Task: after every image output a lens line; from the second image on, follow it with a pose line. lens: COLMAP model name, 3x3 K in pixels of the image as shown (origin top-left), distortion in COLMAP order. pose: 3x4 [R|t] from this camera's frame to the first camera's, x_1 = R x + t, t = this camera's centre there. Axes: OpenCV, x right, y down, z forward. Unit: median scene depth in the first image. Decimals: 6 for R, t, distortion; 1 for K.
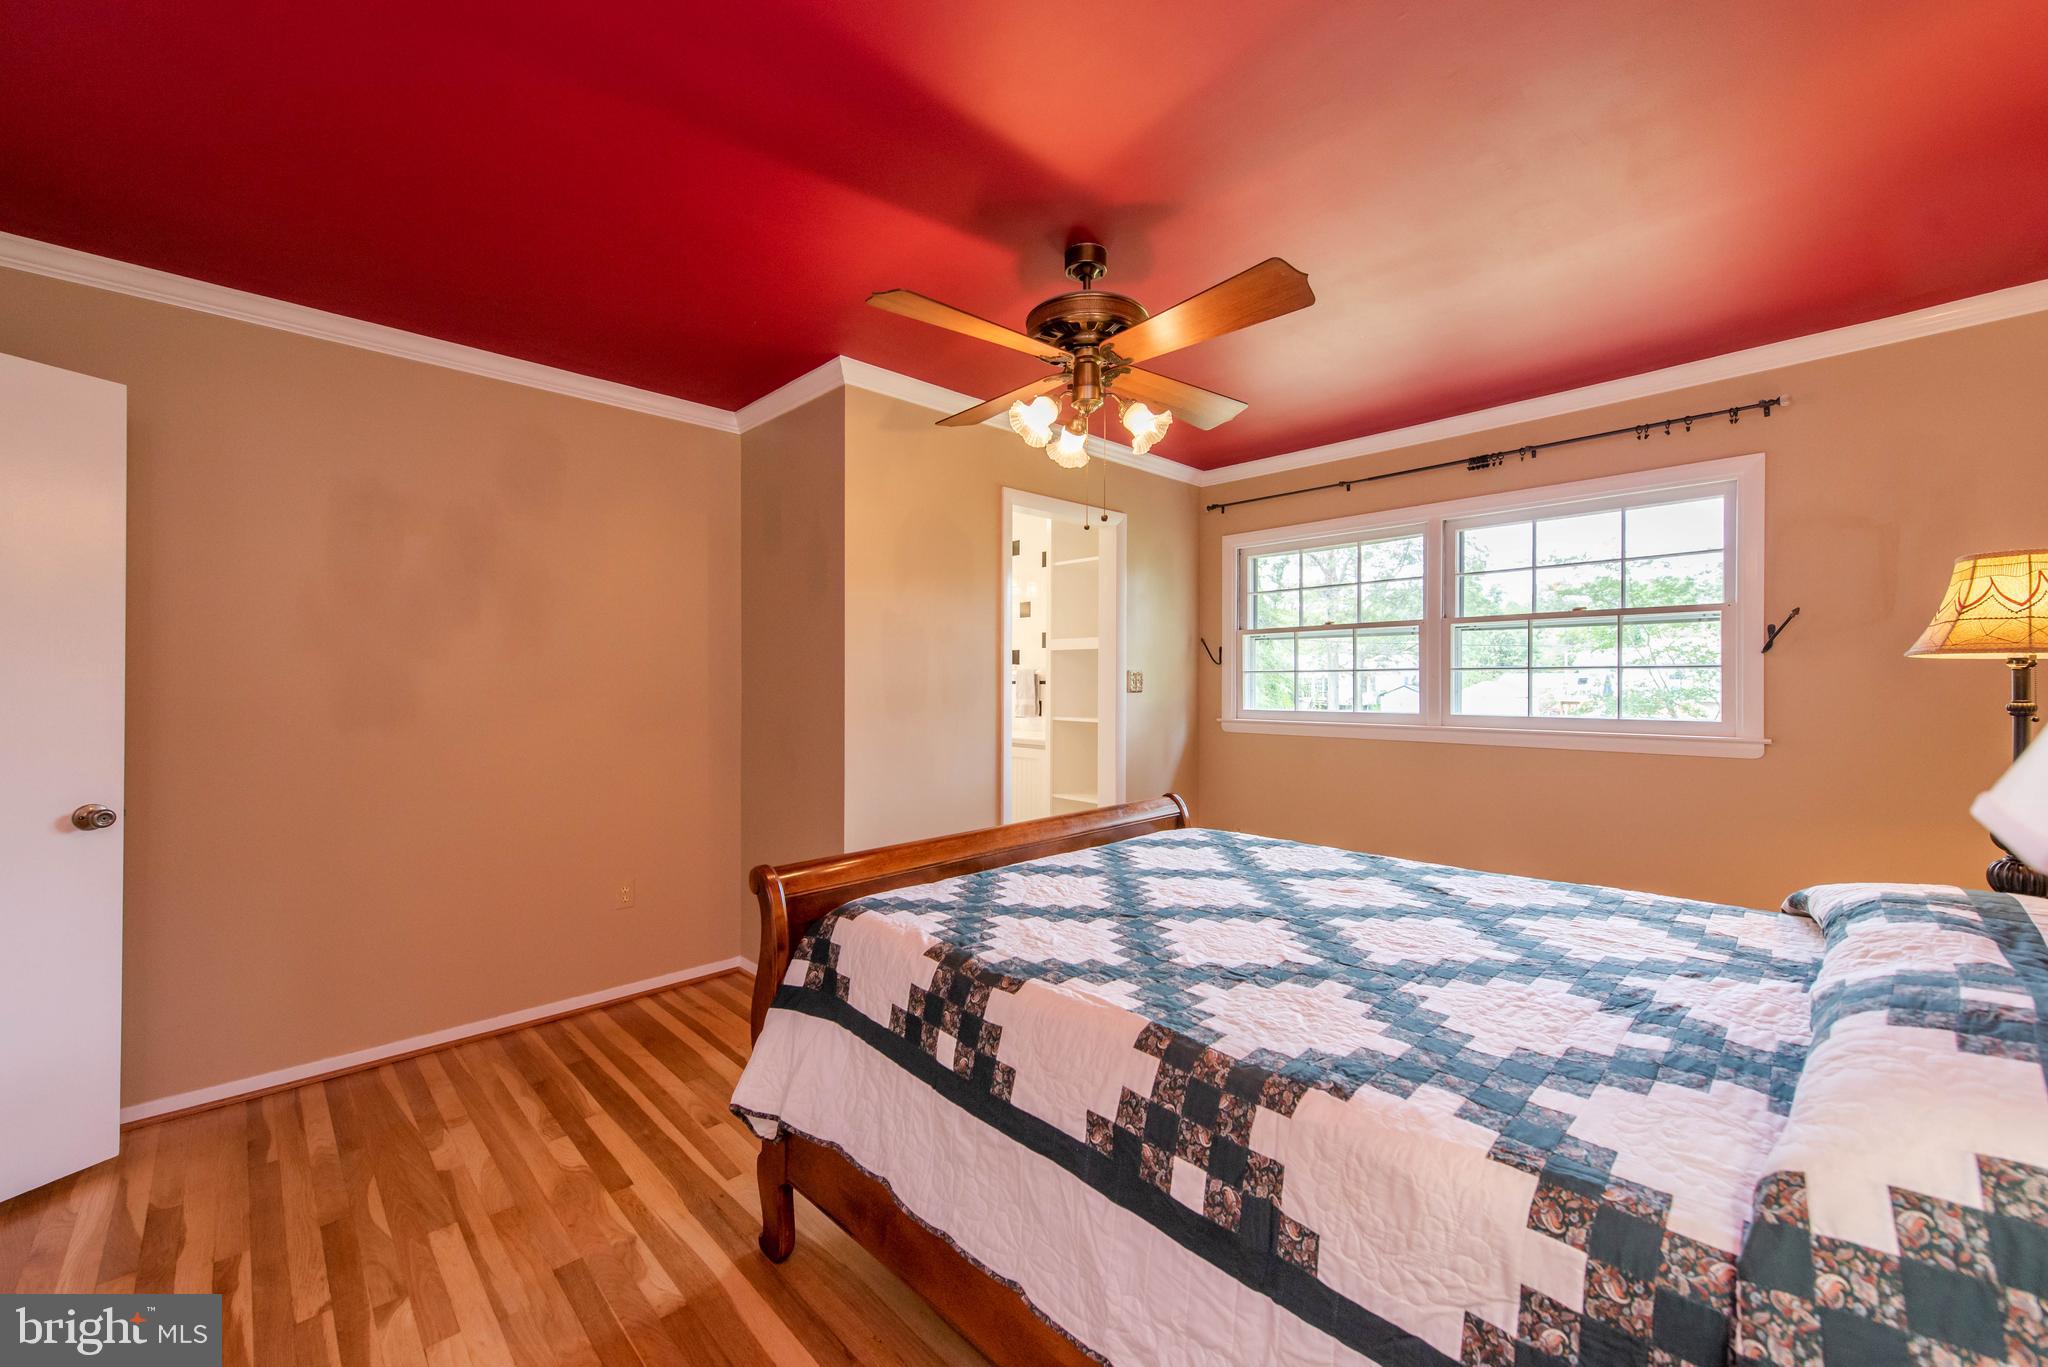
lens RADIAL K [[804.6, 0, 1029.8], [0, 804.6, 681.8], [0, 0, 1]] dist [0.020218, -0.005279]
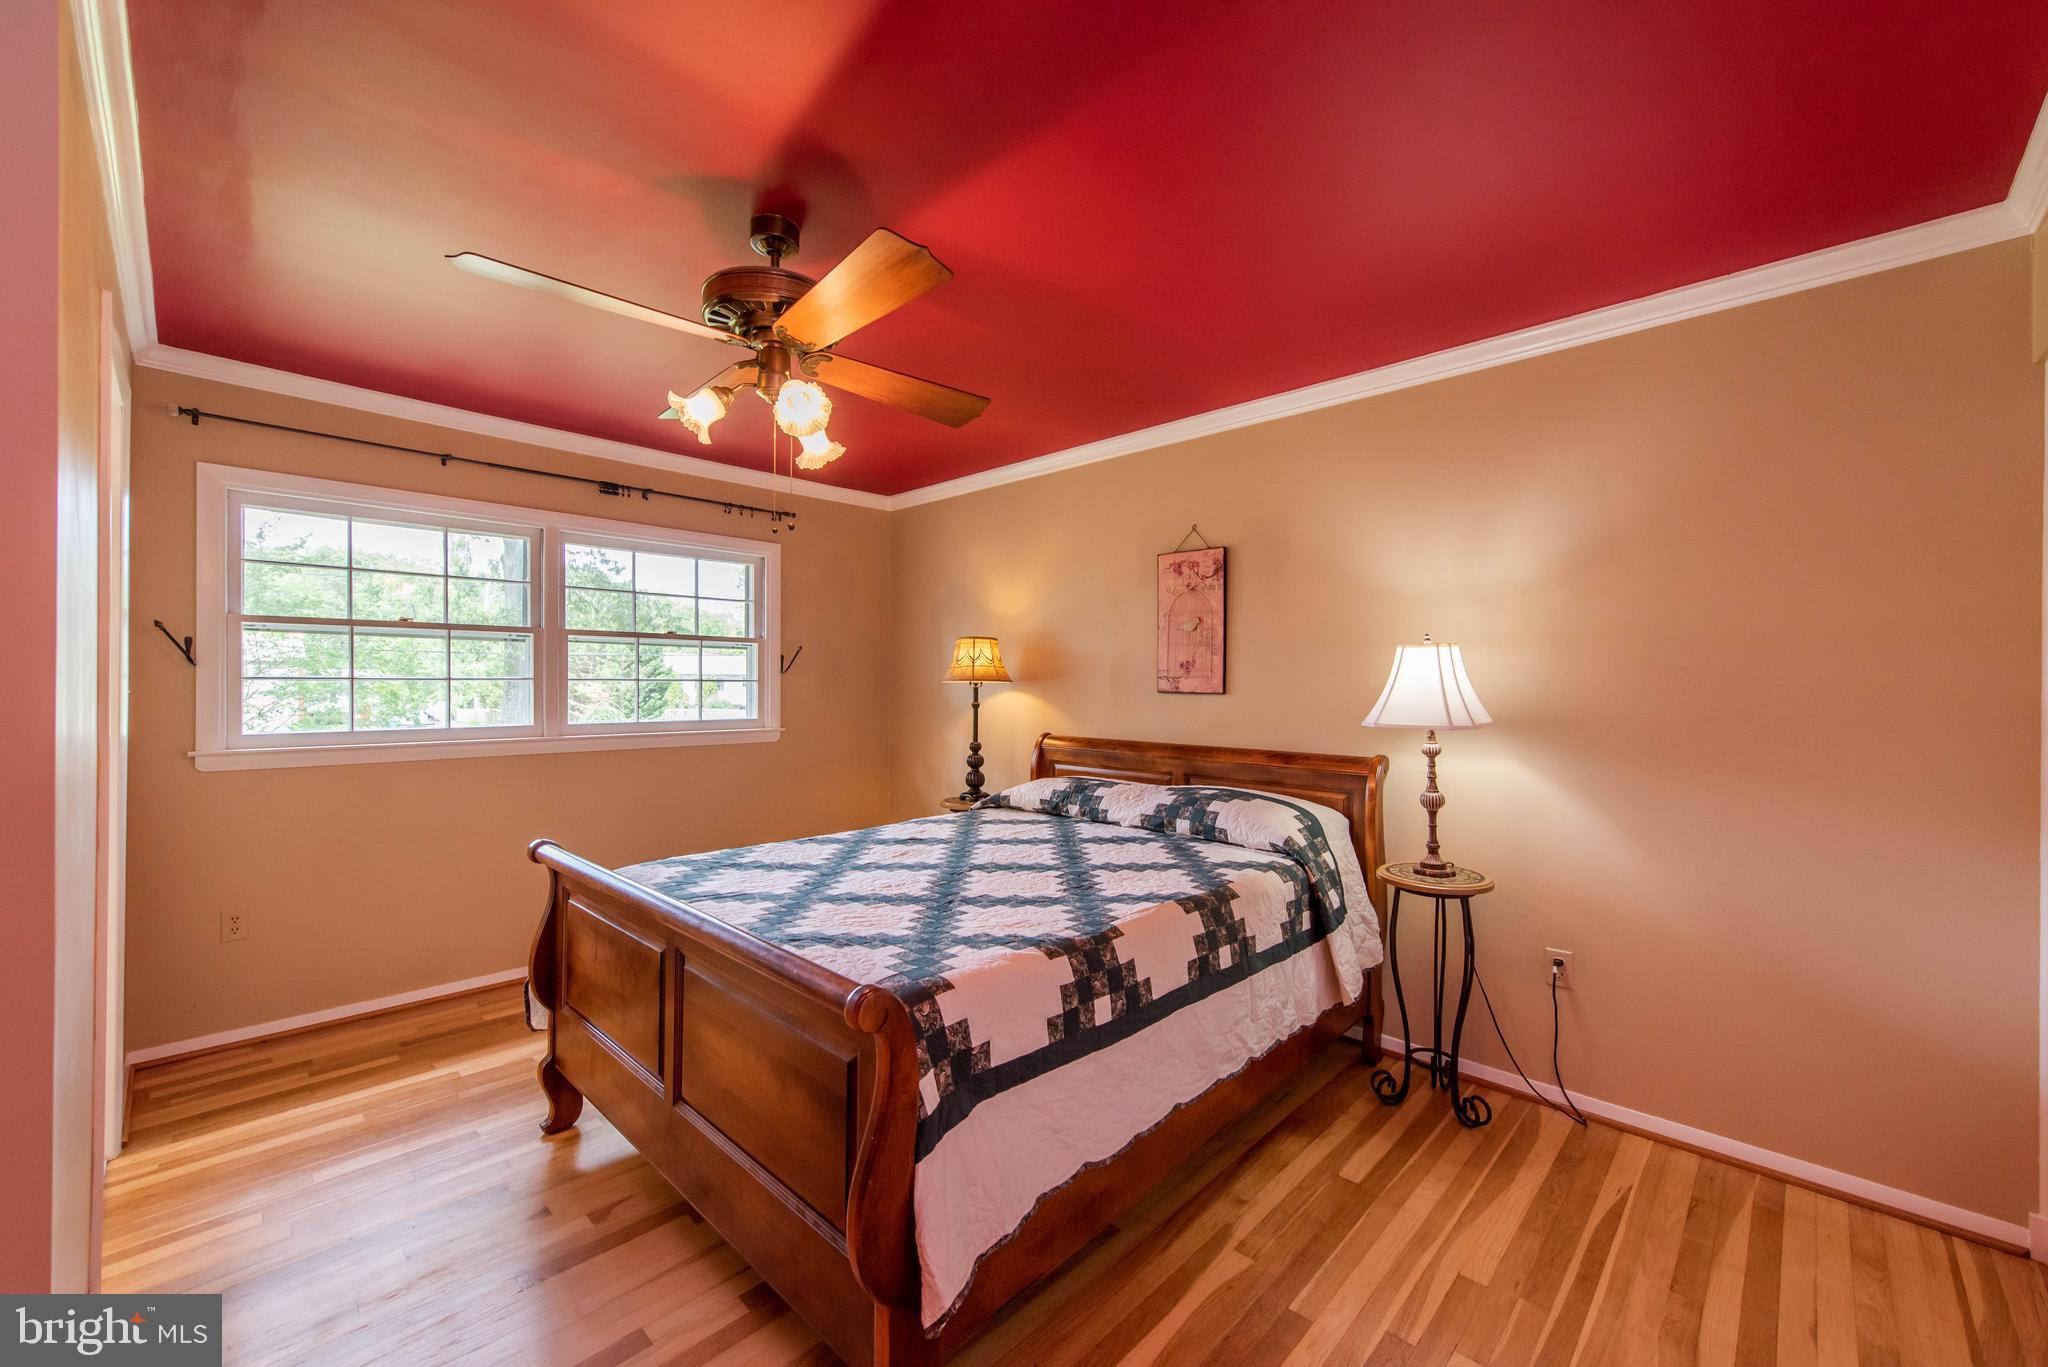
lens RADIAL K [[804.6, 0, 1029.8], [0, 804.6, 681.8], [0, 0, 1]] dist [0.020218, -0.005279]
pose [[-0.037780, 0.002617, 0.999283, -1.034081], [-0.005761, 0.999979, -0.002837, -0.026149], [-0.999269, -0.005864, -0.037765, 0.913631]]
